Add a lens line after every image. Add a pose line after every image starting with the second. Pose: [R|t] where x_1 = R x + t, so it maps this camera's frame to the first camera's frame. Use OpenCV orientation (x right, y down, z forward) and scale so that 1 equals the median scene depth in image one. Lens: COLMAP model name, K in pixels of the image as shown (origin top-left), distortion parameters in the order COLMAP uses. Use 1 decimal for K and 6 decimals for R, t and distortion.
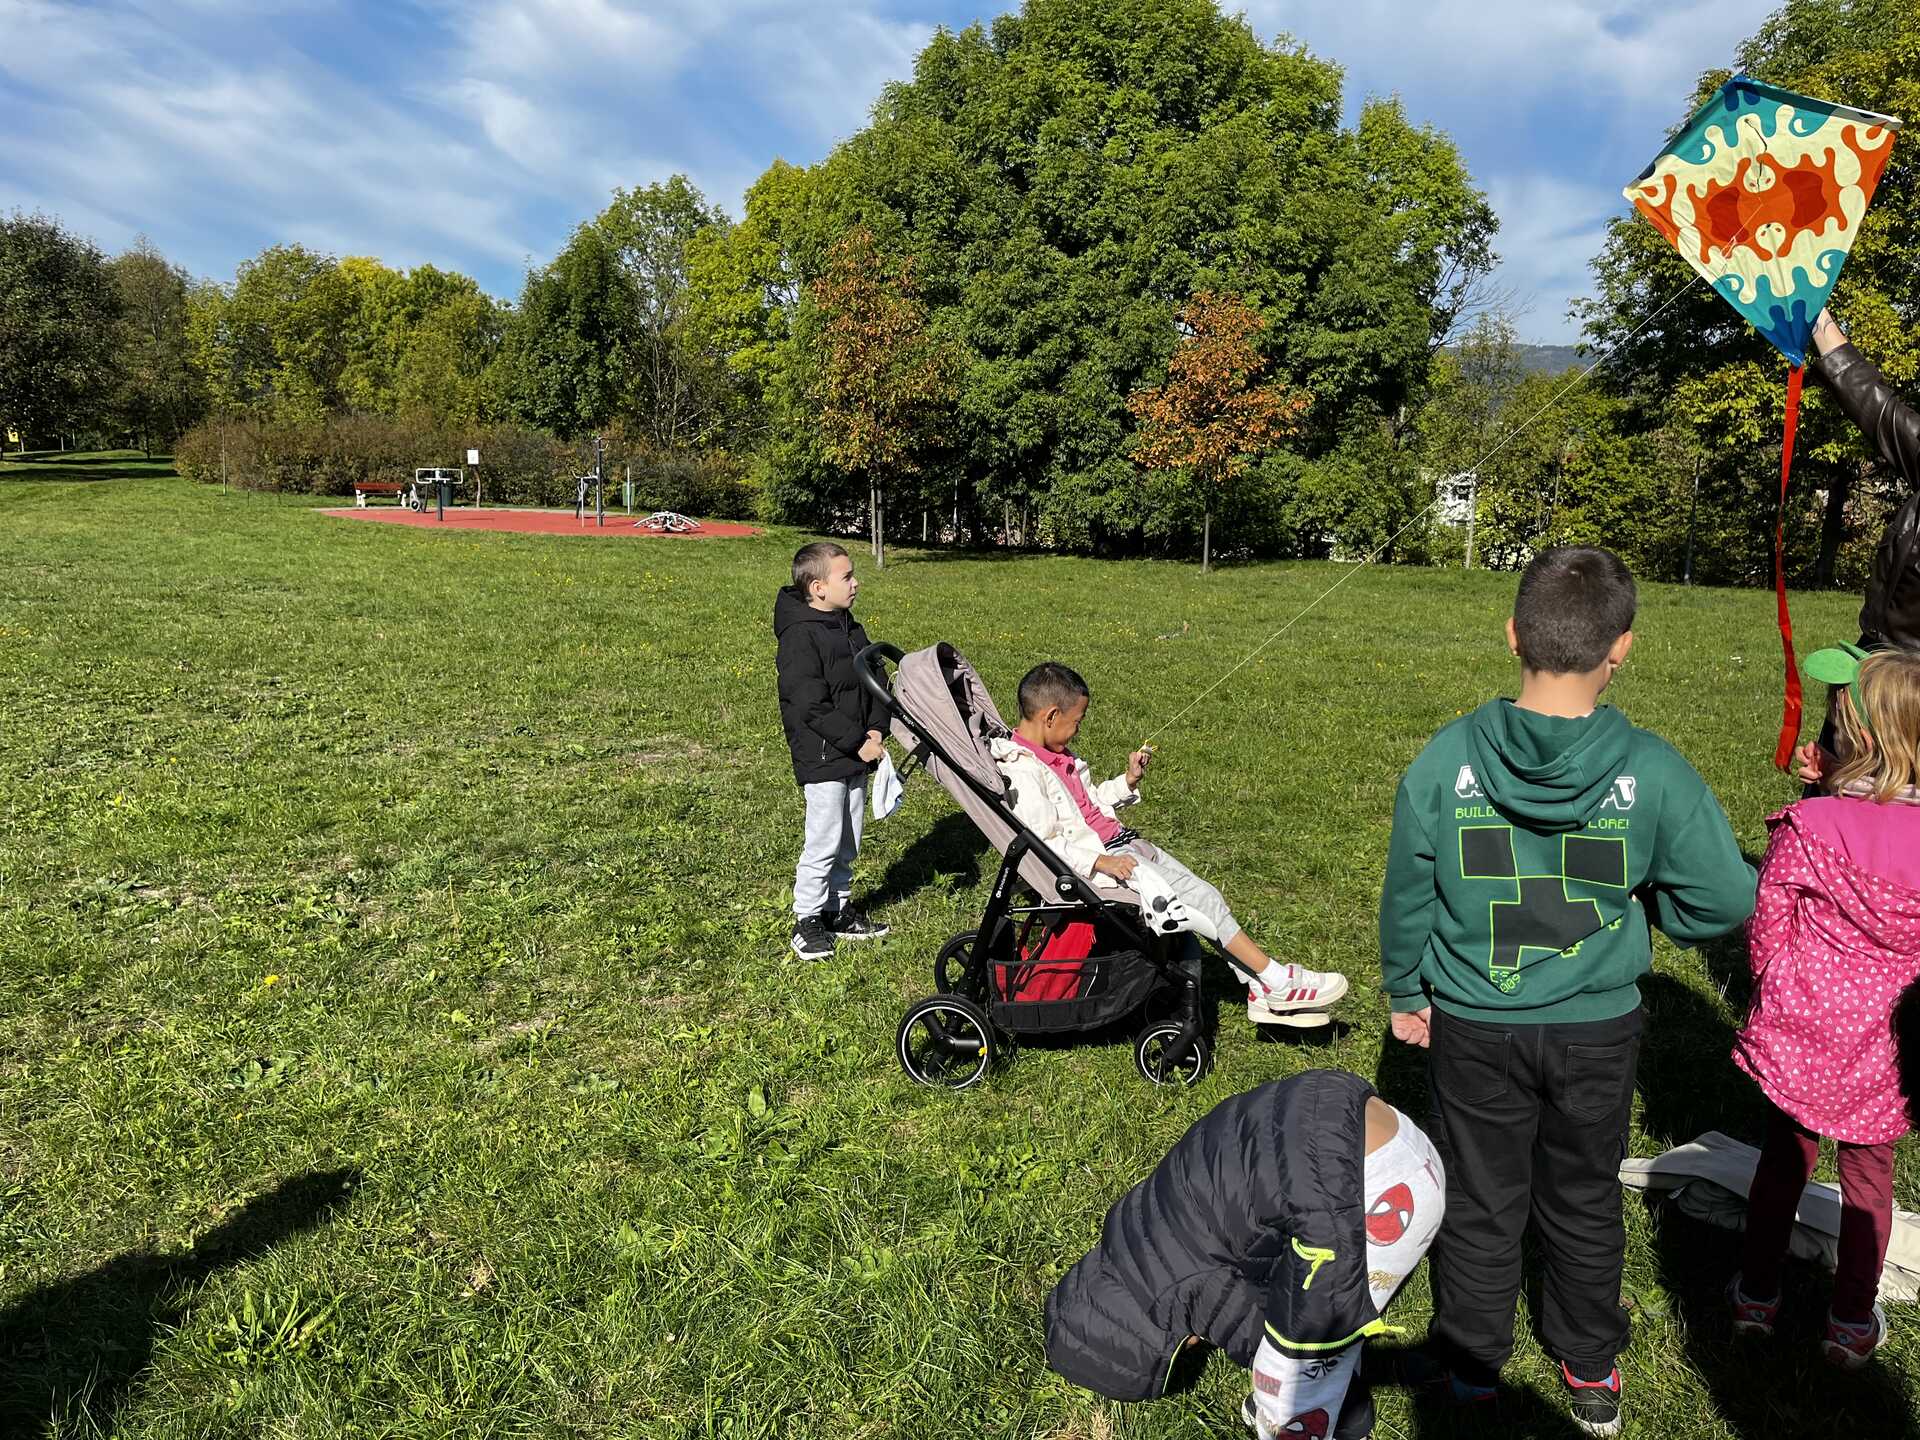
lens RADIAL K [[1463.6, 0, 977.4], [0, 1463.6, 718.9], [0, 0, 1]] dist [0.078712, -0.099085]
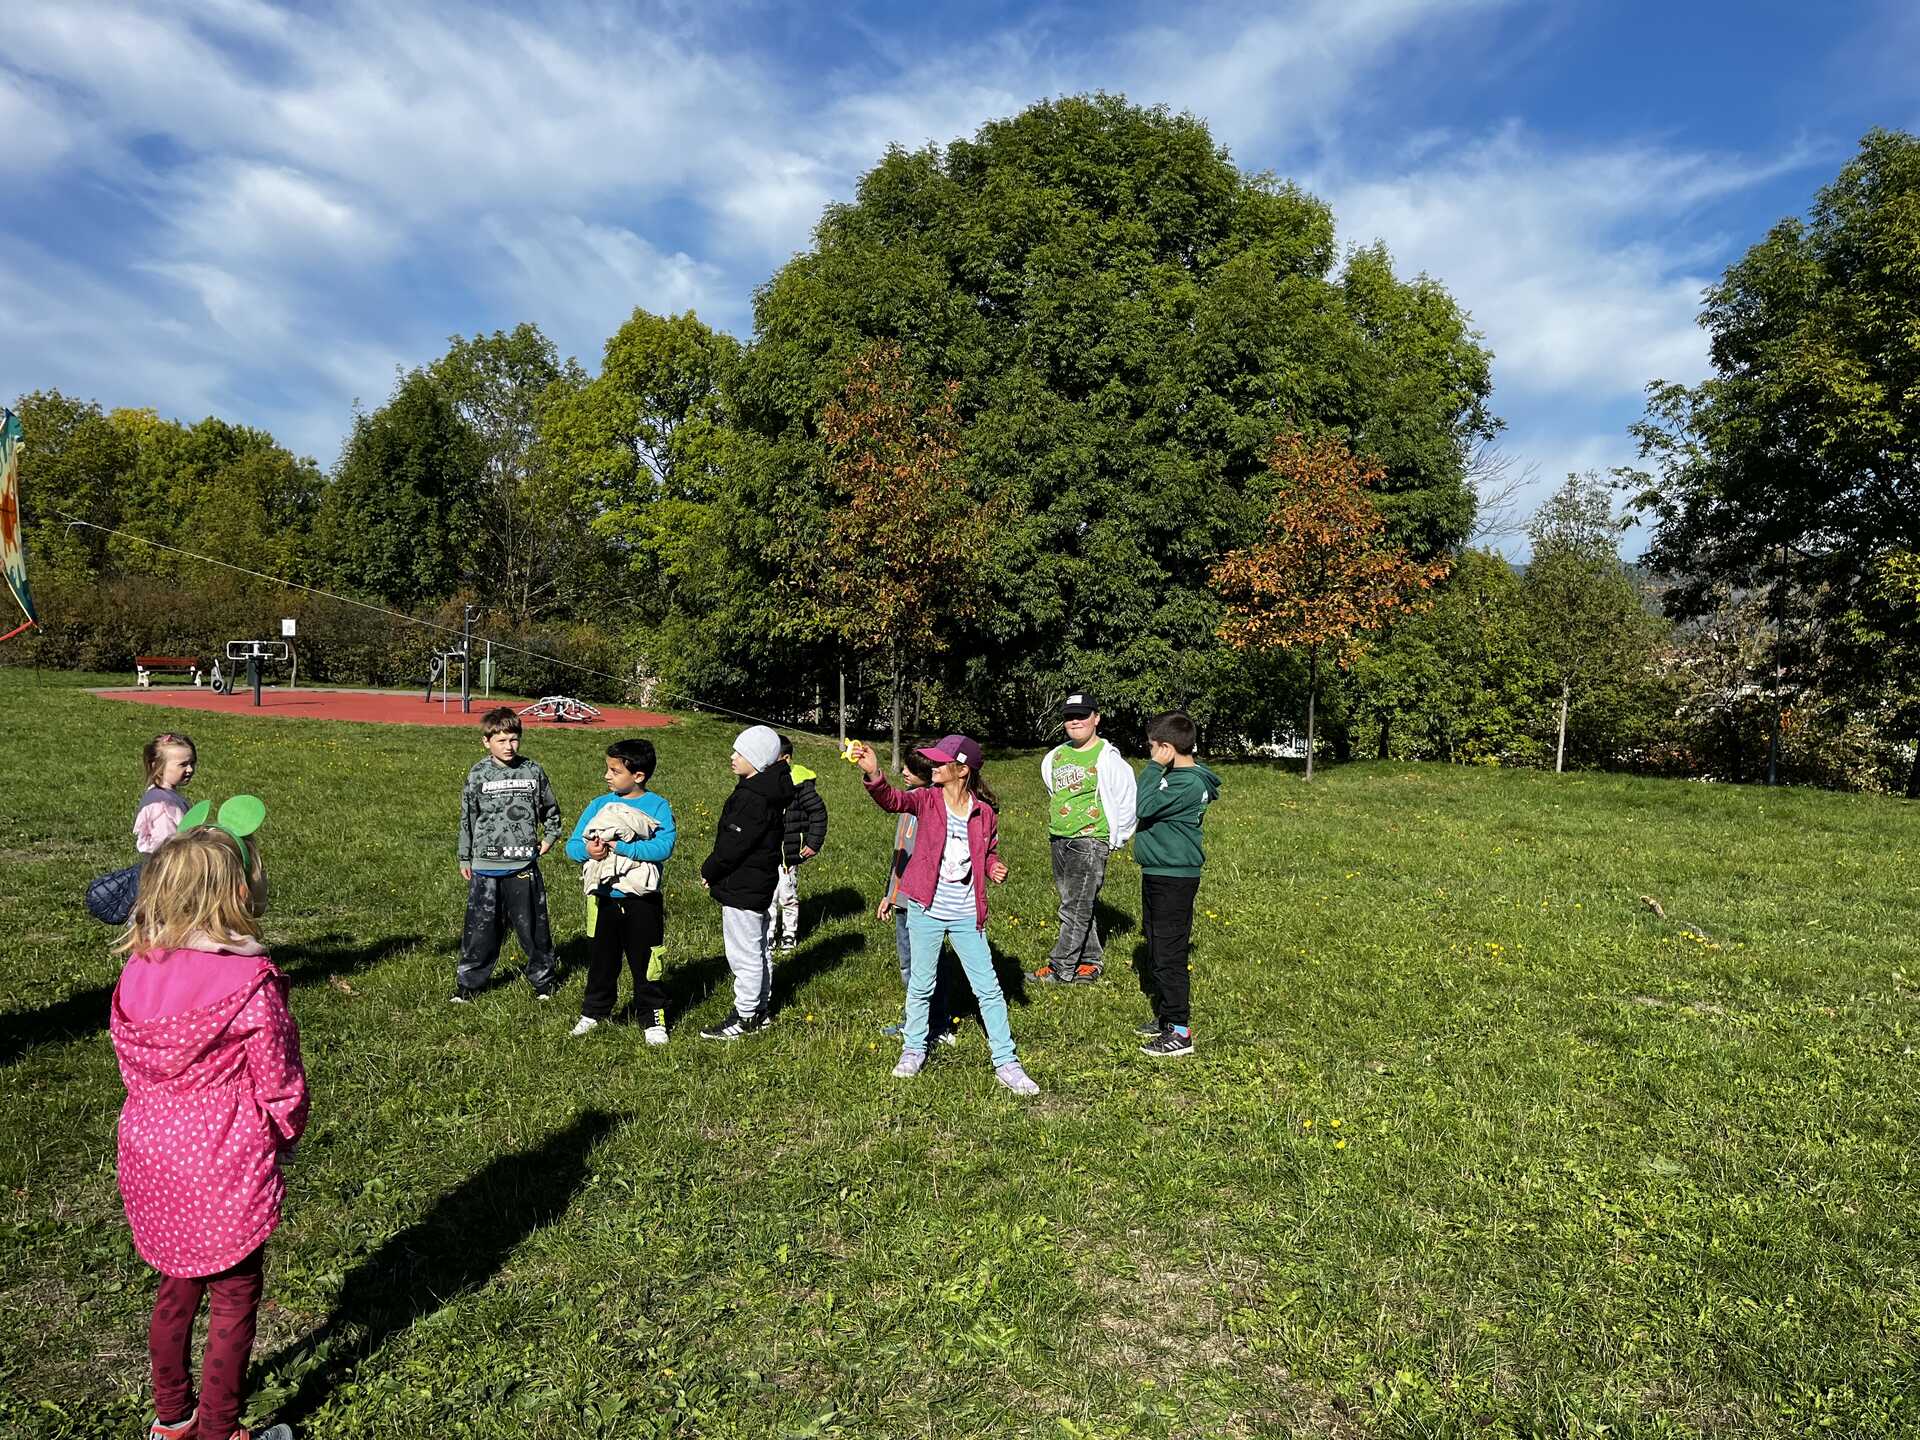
lens RADIAL K [[1467.1, 0, 958.7], [0, 1467.1, 743.3], [0, 0, 1]] dist [0.079370, -0.098975]
pose [[0.991685, 0.000286, 0.128687, -0.104720], [0.012984, 0.994672, -0.102267, -0.029819], [-0.128031, 0.103087, 0.986398, 0.181465]]
